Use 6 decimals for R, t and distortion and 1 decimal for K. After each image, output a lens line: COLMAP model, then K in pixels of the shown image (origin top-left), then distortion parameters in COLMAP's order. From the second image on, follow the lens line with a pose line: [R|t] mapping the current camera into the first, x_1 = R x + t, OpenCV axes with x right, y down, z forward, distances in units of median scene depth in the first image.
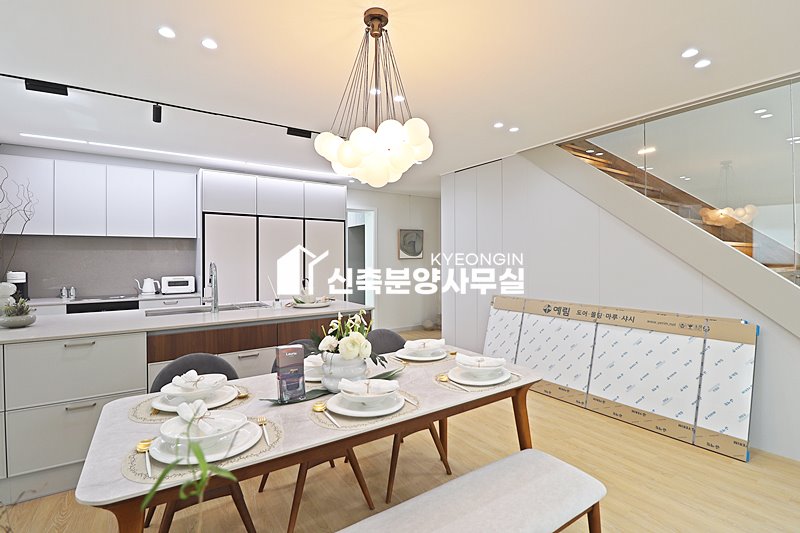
lens RADIAL K [[371.8, 0, 402.9], [0, 371.8, 259.2], [0, 0, 1]] dist [-0.014754, -0.000057]
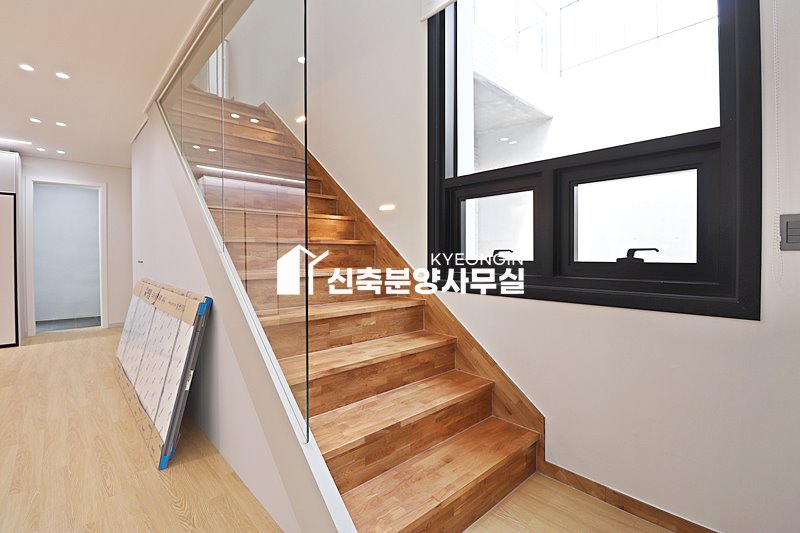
lens RADIAL K [[371.8, 0, 402.9], [0, 371.8, 259.2], [0, 0, 1]] dist [-0.014754, -0.000057]
pose [[0.987092, -0.000067, 0.160154, 1.208172], [-0.002471, 0.999875, 0.015647, 0.062223], [-0.160135, -0.015840, 0.986968, 0.082614]]
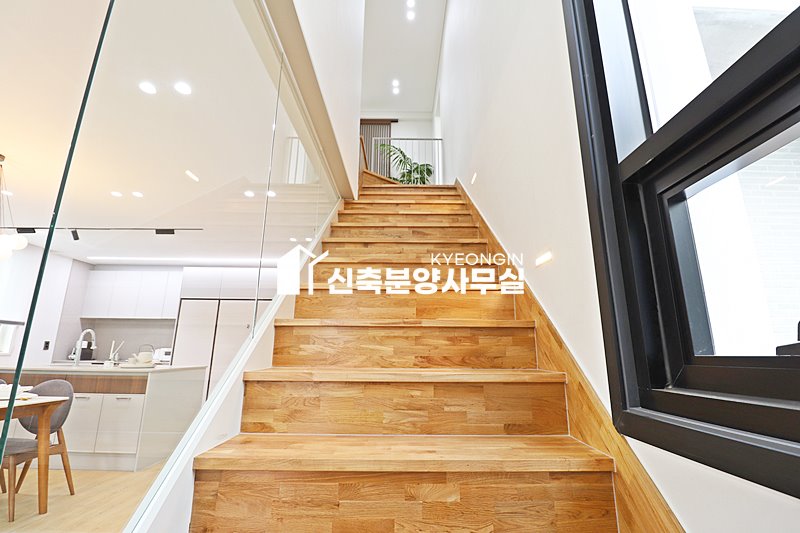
lens RADIAL K [[371.8, 0, 402.9], [0, 371.8, 259.2], [0, 0, 1]] dist [-0.014754, -0.000057]
pose [[0.832995, -0.123488, -0.539324, 1.474907], [-0.009189, 0.971552, -0.236647, 0.074619], [0.553204, 0.202081, 0.808163, 0.562789]]
